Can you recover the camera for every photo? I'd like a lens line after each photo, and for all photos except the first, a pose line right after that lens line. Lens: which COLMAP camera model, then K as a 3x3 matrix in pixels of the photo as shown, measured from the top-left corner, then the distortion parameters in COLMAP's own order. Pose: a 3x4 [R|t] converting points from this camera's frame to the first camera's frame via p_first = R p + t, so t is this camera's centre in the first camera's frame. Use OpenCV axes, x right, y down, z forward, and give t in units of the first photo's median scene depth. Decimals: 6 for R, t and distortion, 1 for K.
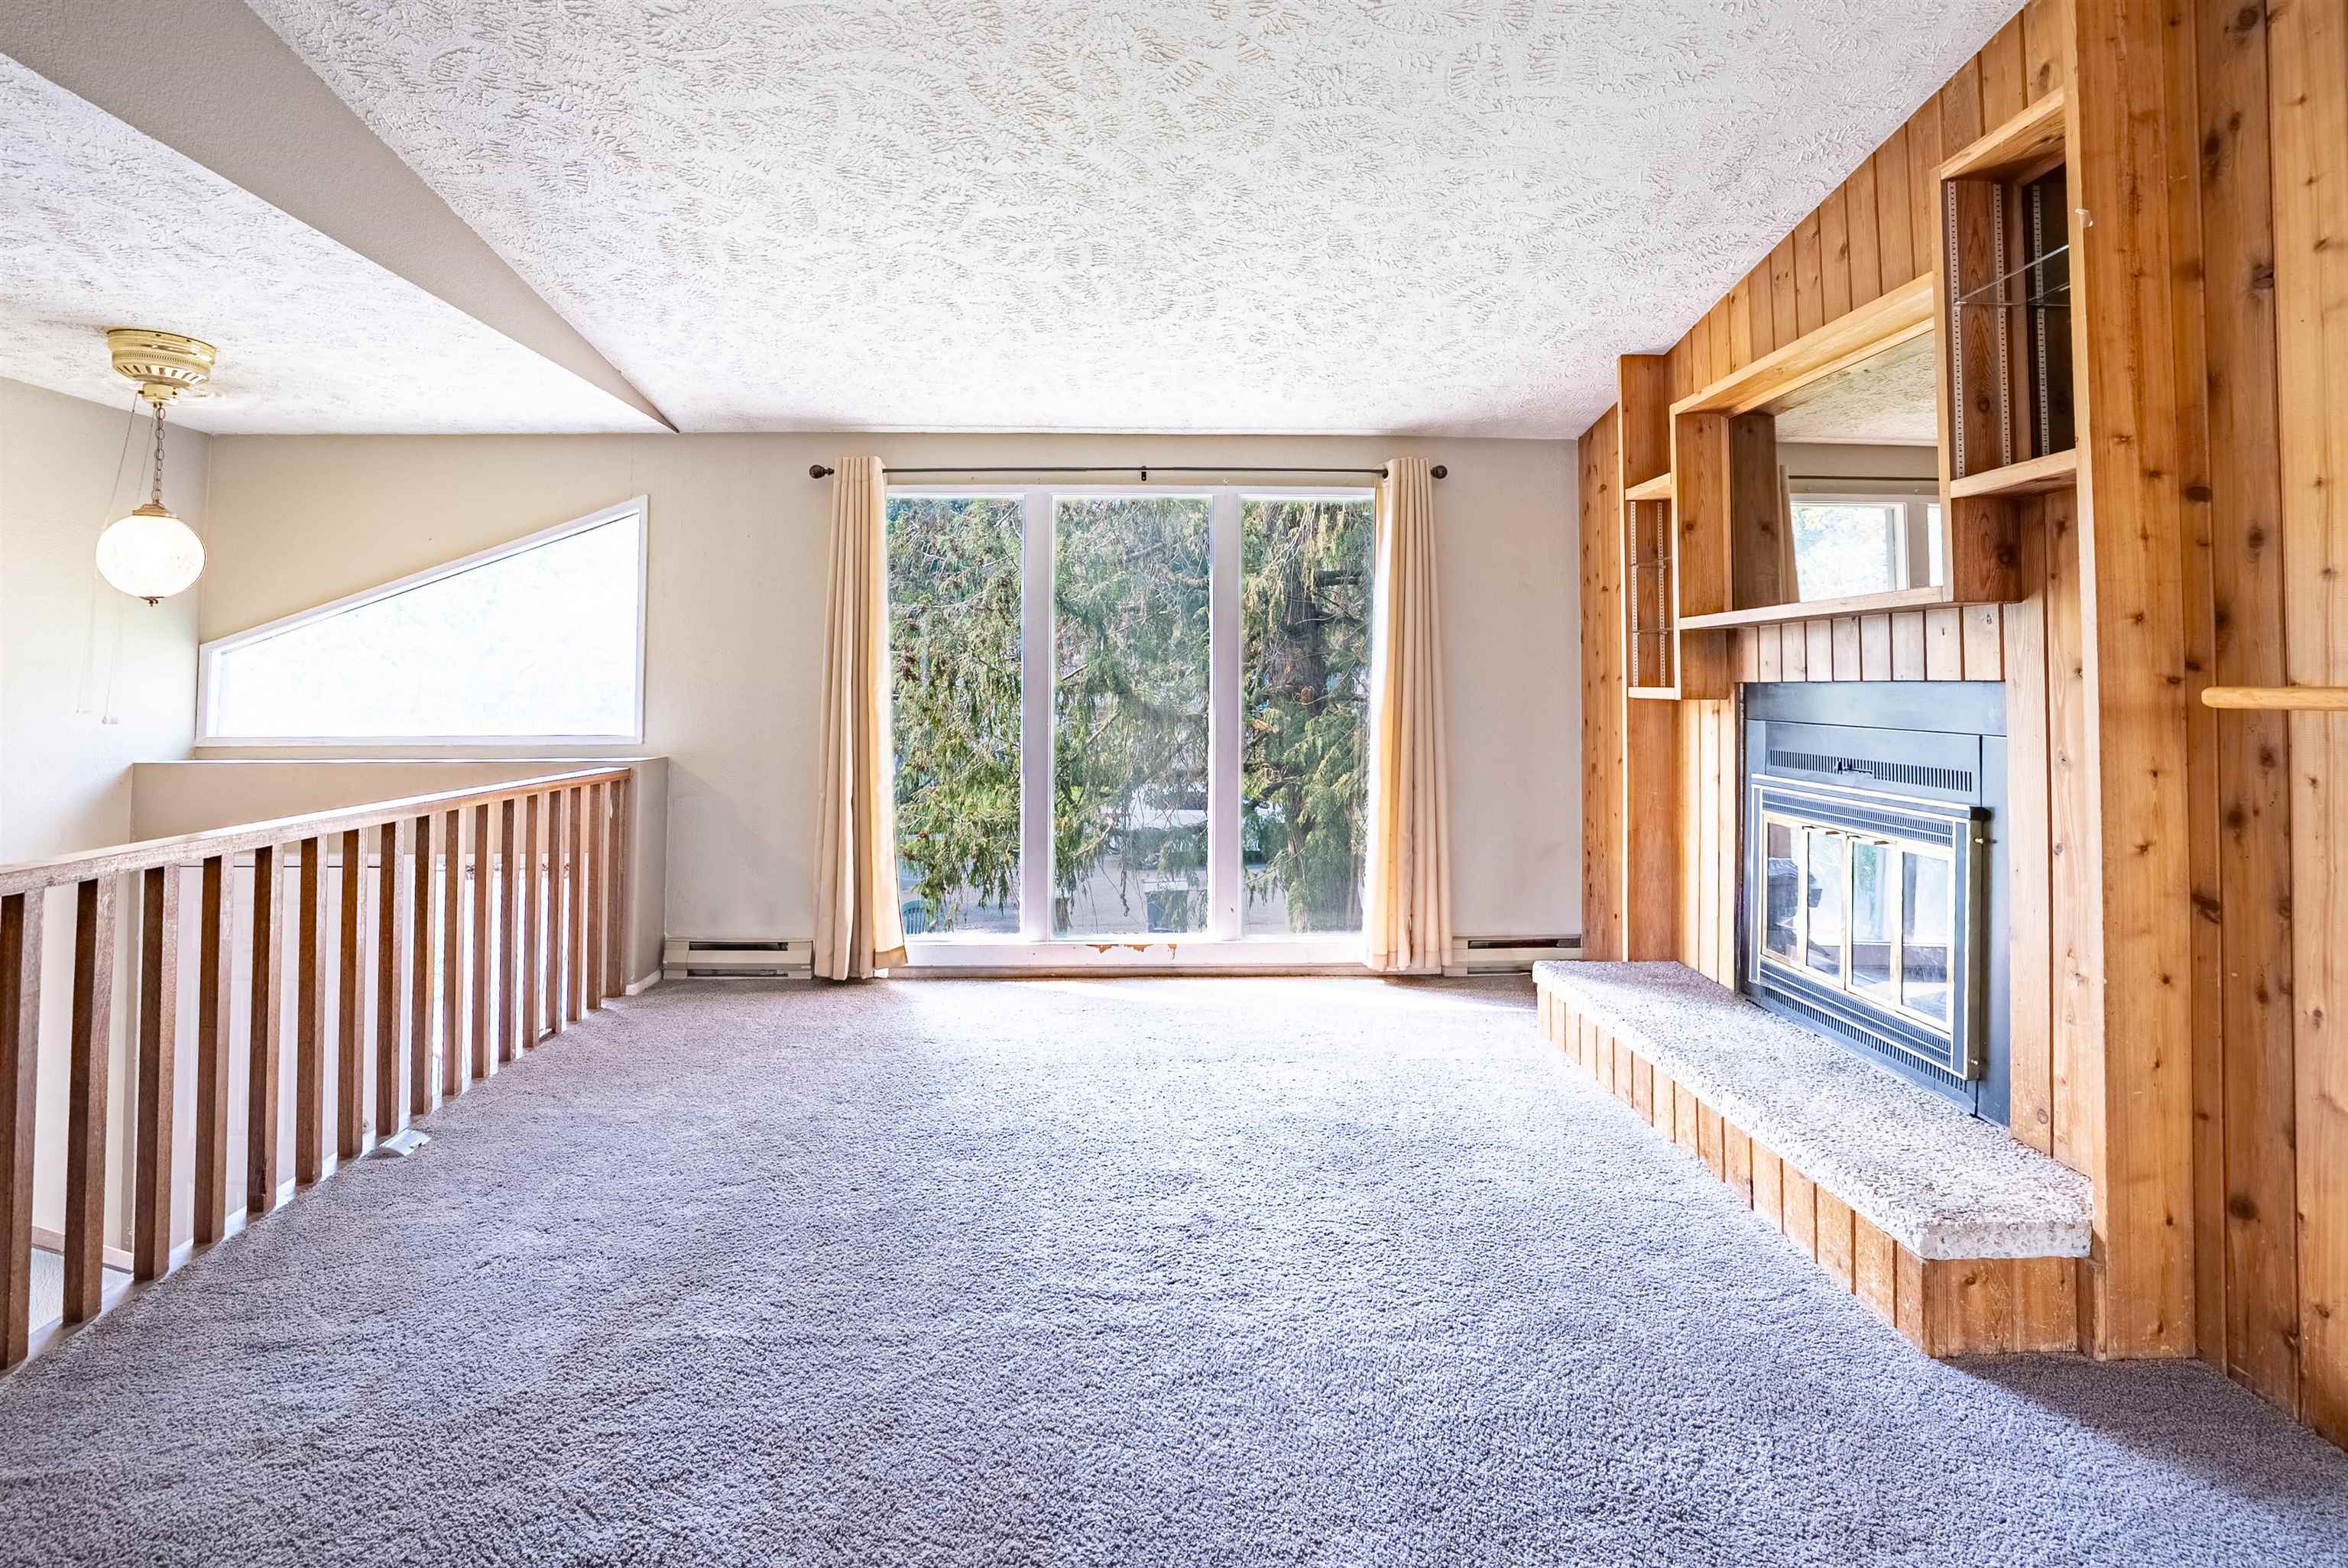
lens RADIAL K [[1132.5, 0, 1179.0], [0, 1132.5, 671.4], [0, 0, 1]] dist [-0.051980, 0.018632]
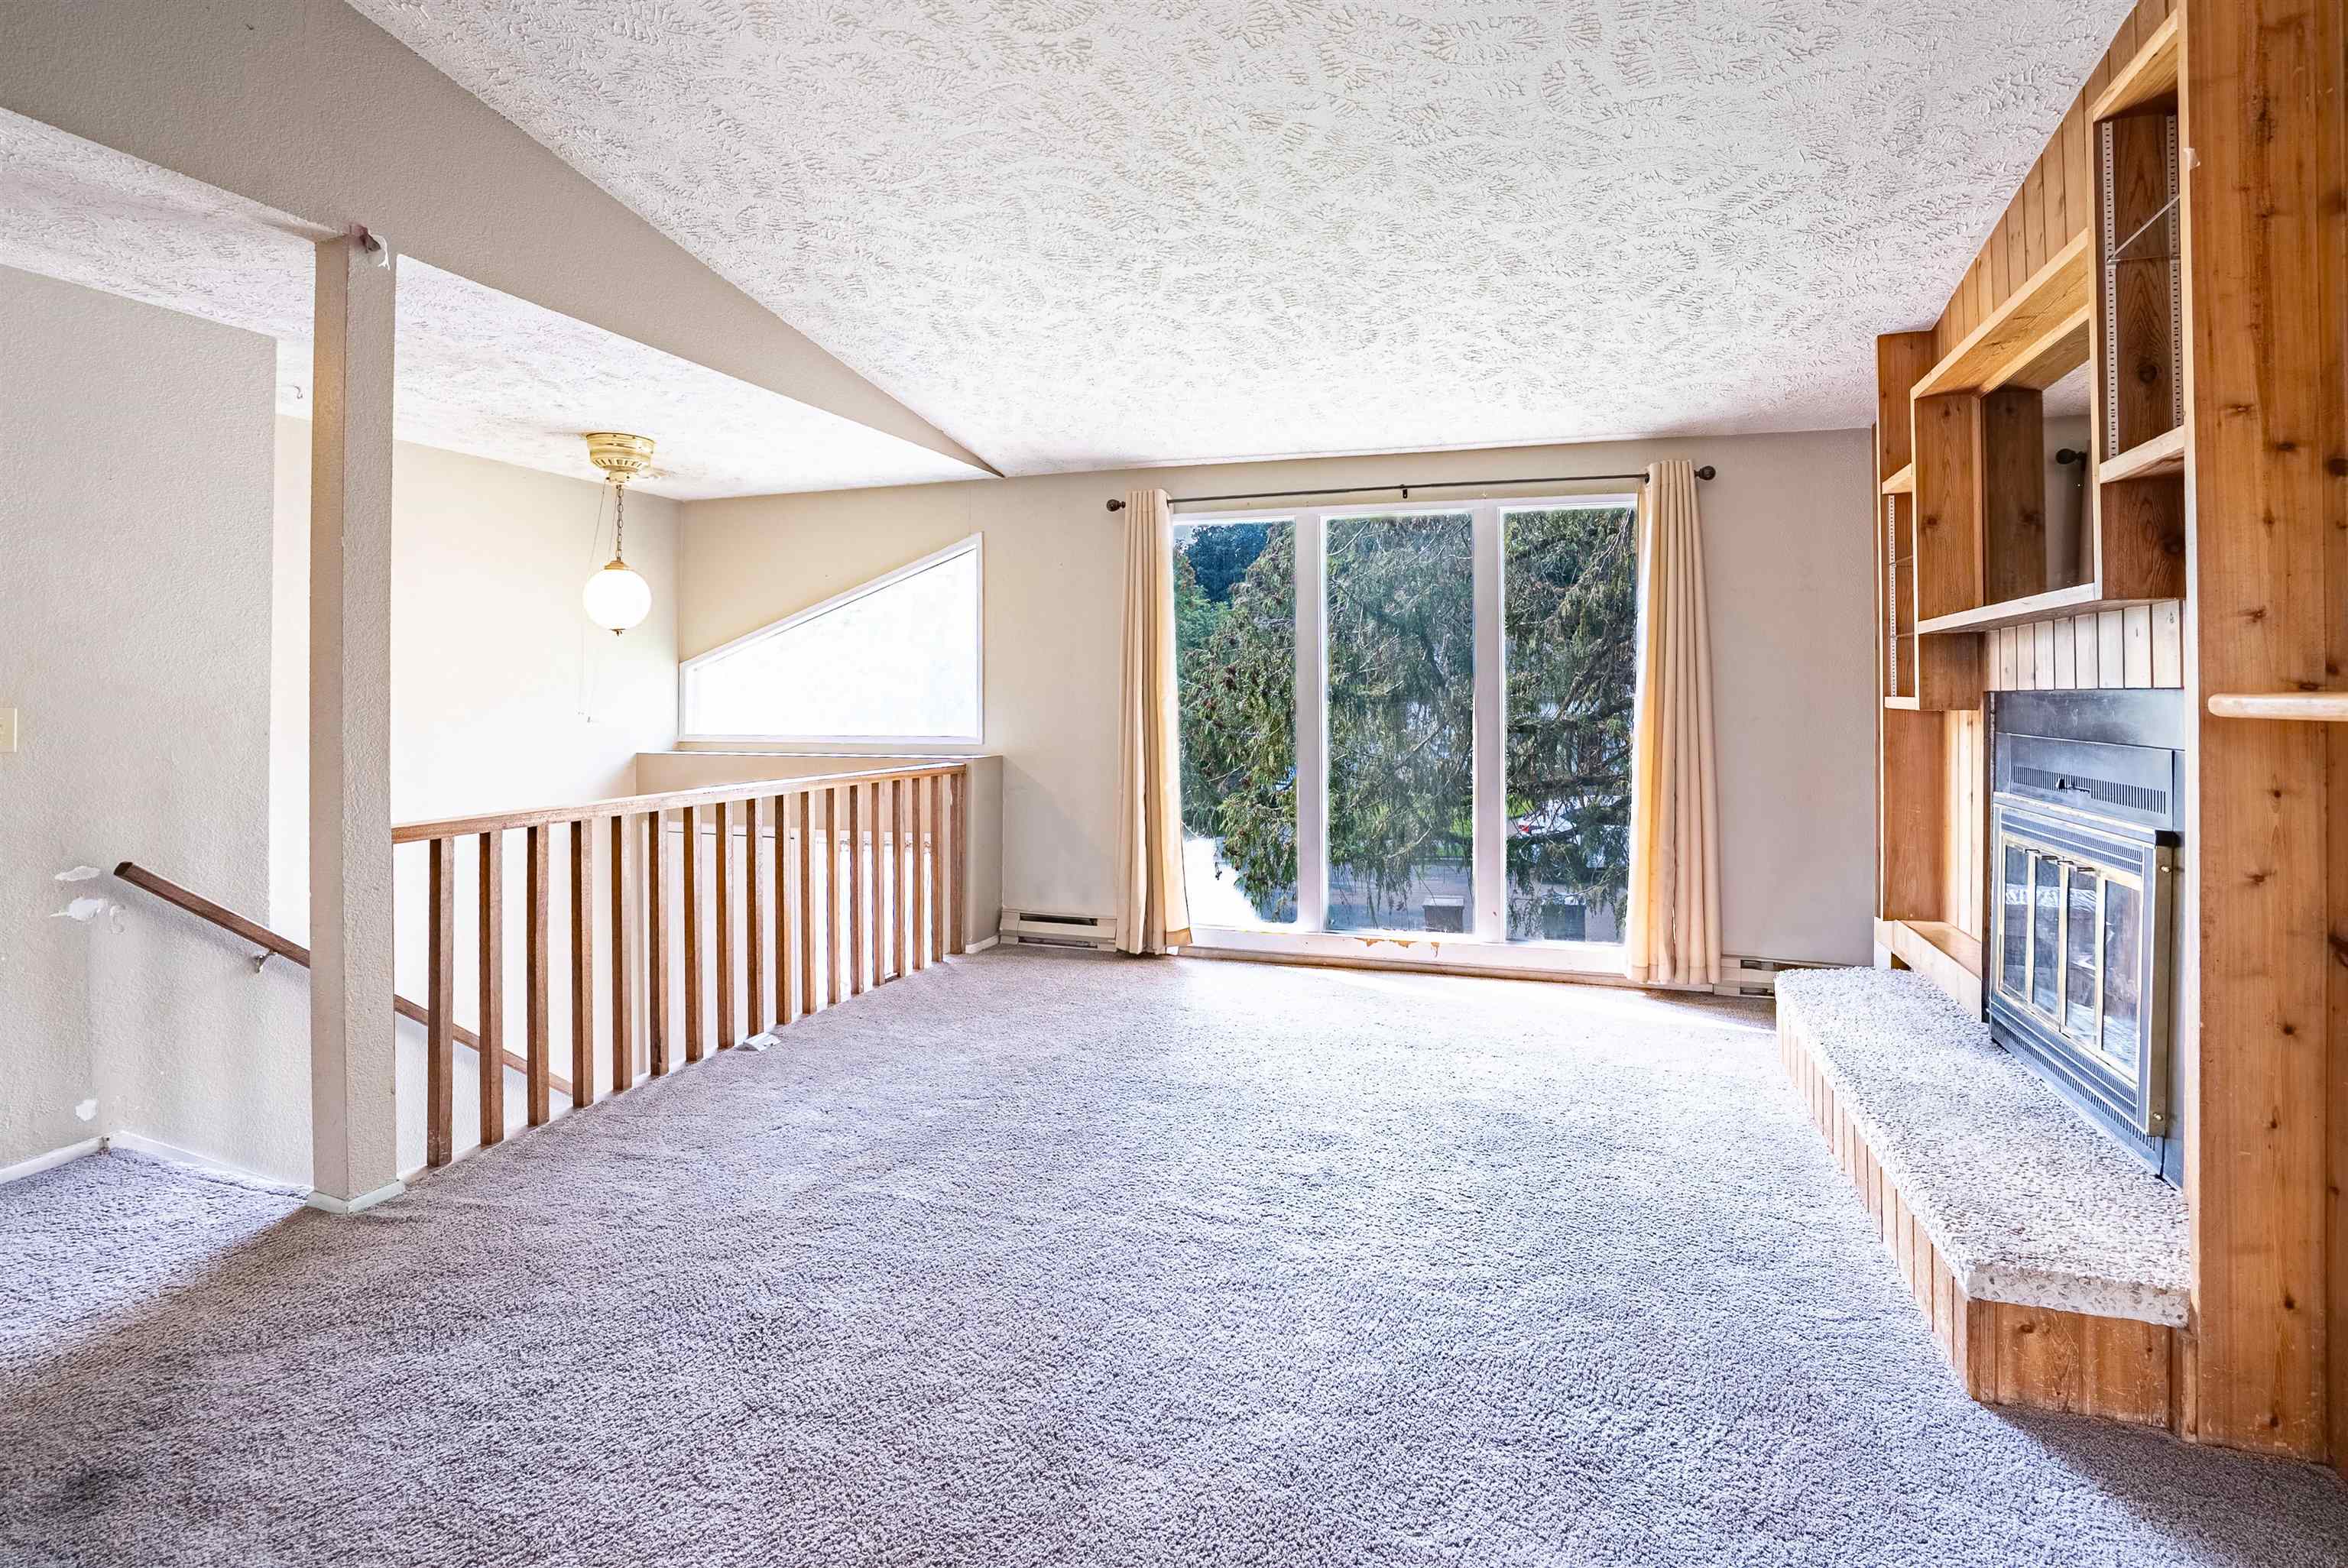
lens RADIAL K [[1132.5, 0, 1240.6], [0, 1132.5, 722.3], [0, 0, 1]] dist [-0.051980, 0.018632]
pose [[0.944649, 0.007492, -0.327996, 0.291935], [0.003997, 0.999402, 0.034342, 0.002685], [0.328057, -0.033752, 0.944055, -0.064536]]
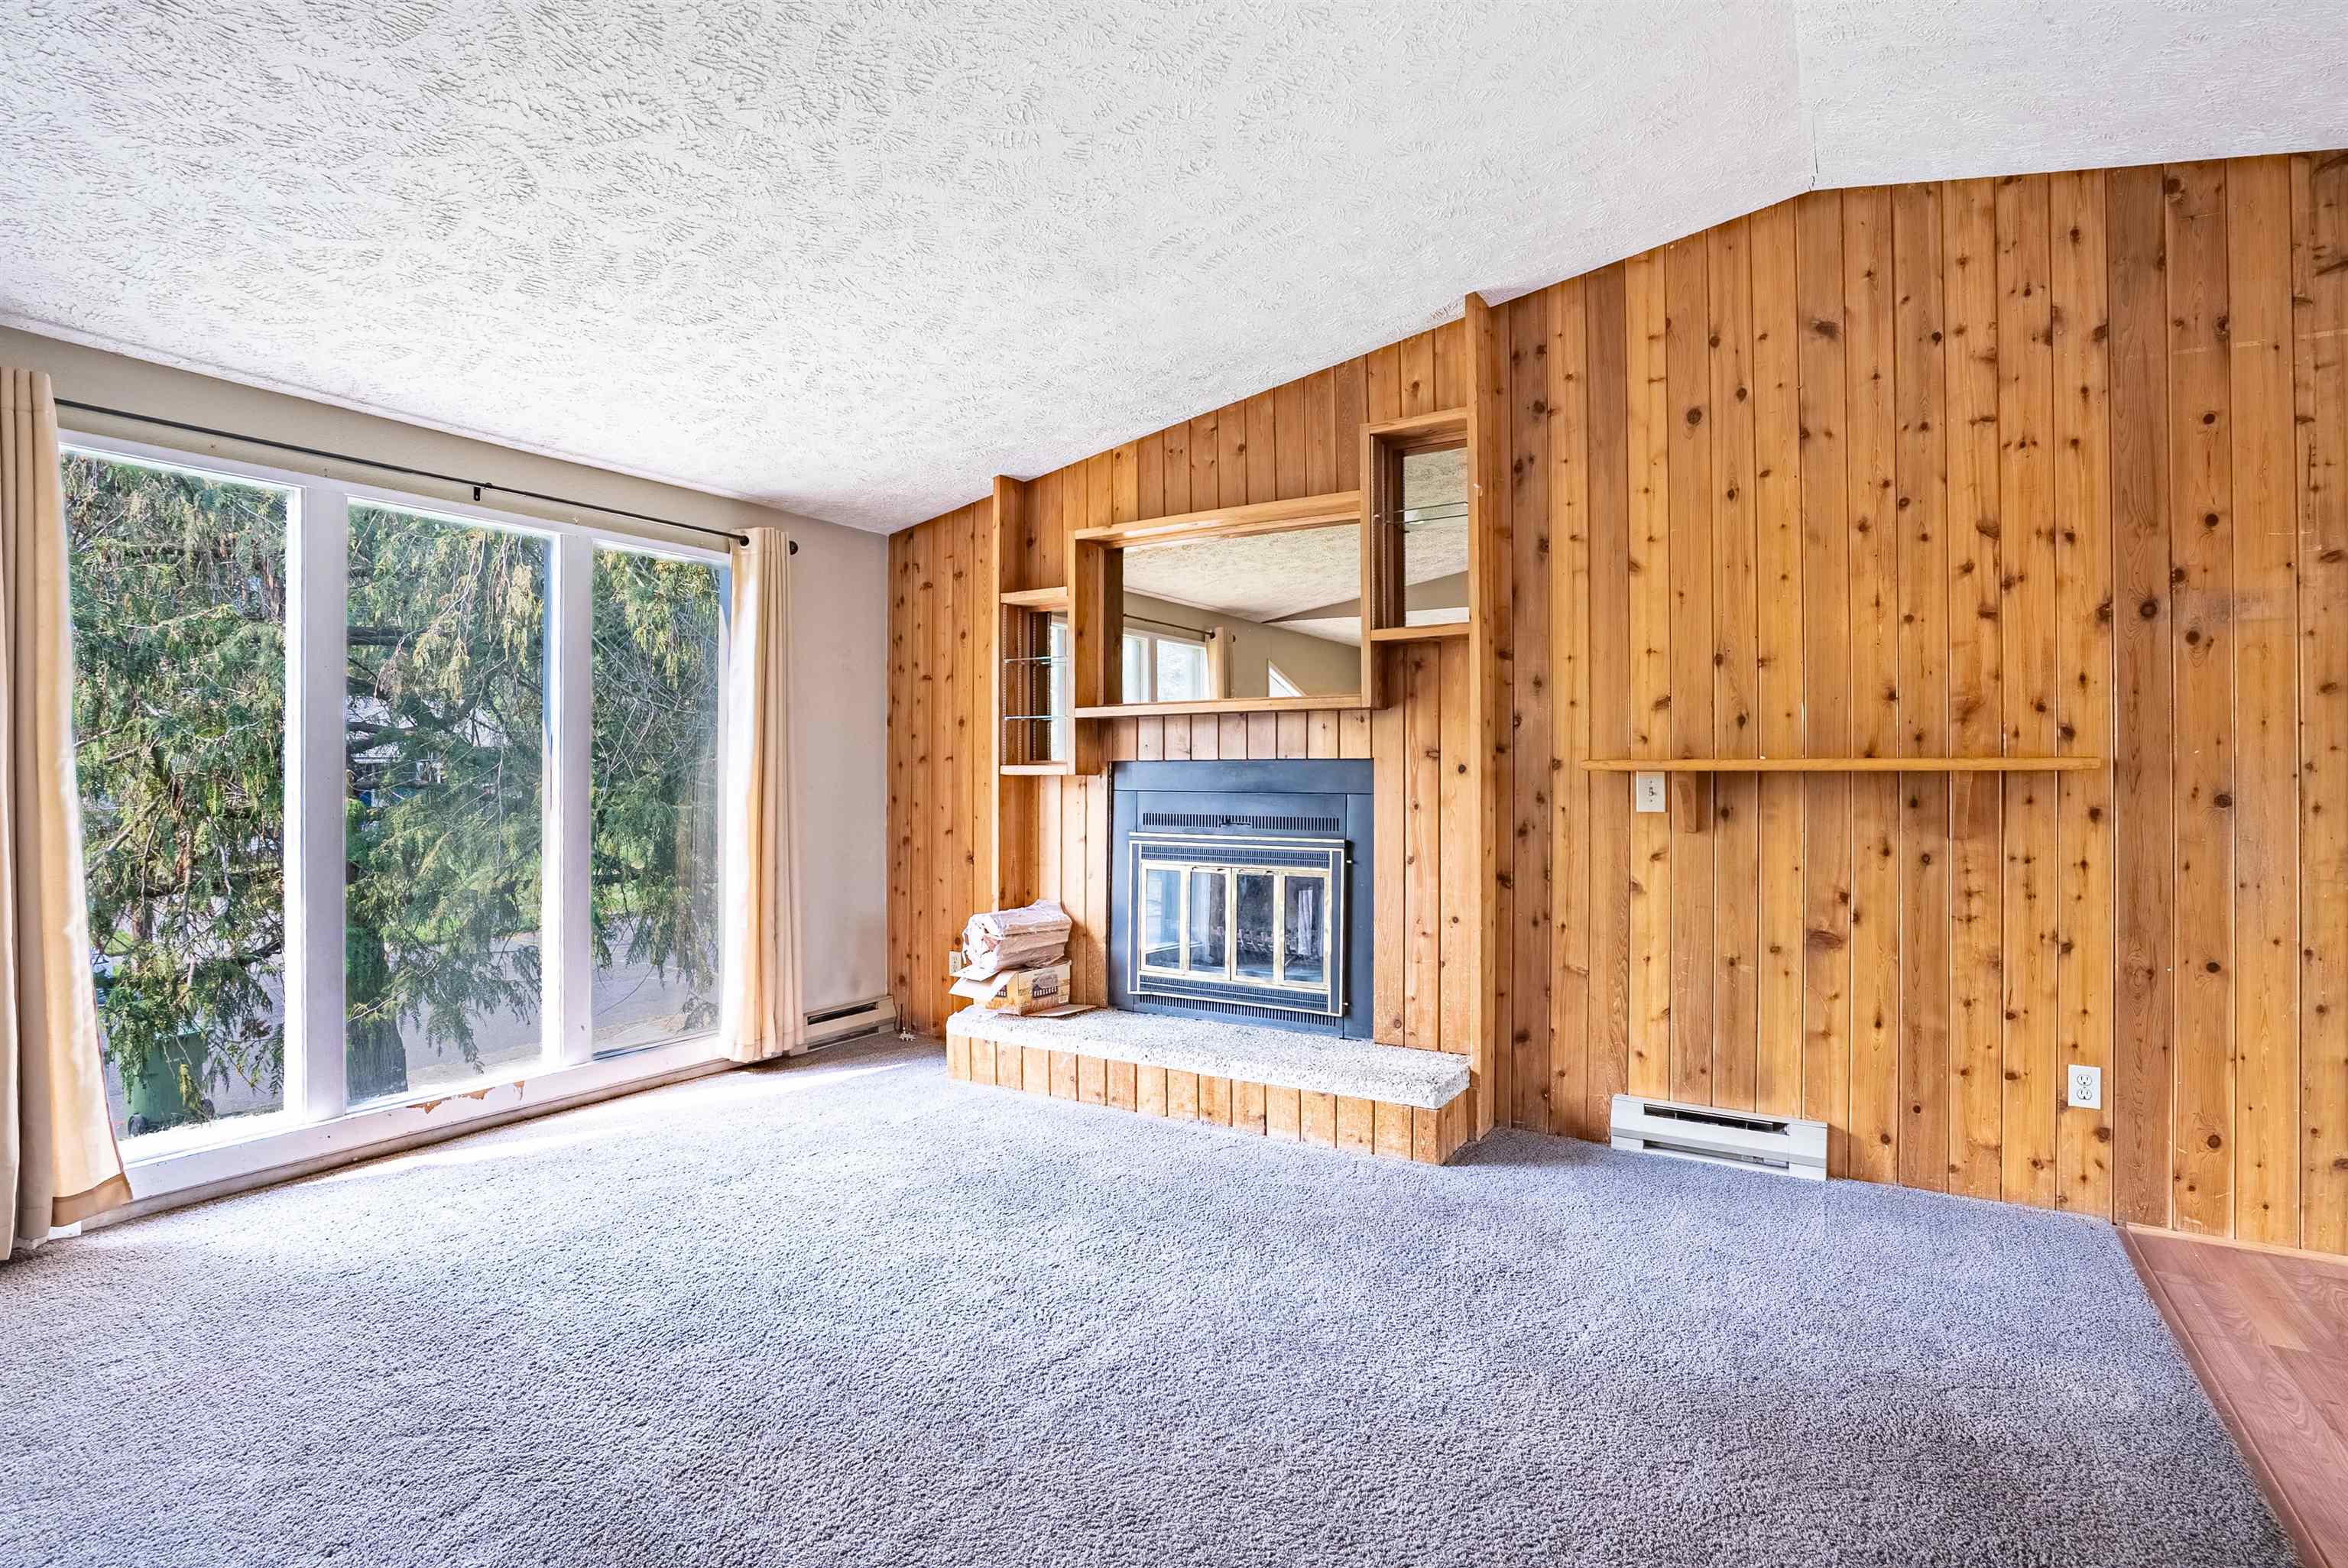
lens RADIAL K [[1132.5, 0, 1173.1], [0, 1132.5, 794.2], [0, 0, 1]] dist [-0.051980, 0.018632]
pose [[0.562256, -0.015419, 0.826819, -0.692705], [-0.009045, 0.999652, 0.024792, 0.019583], [-0.826913, -0.021418, 0.561921, 0.294864]]
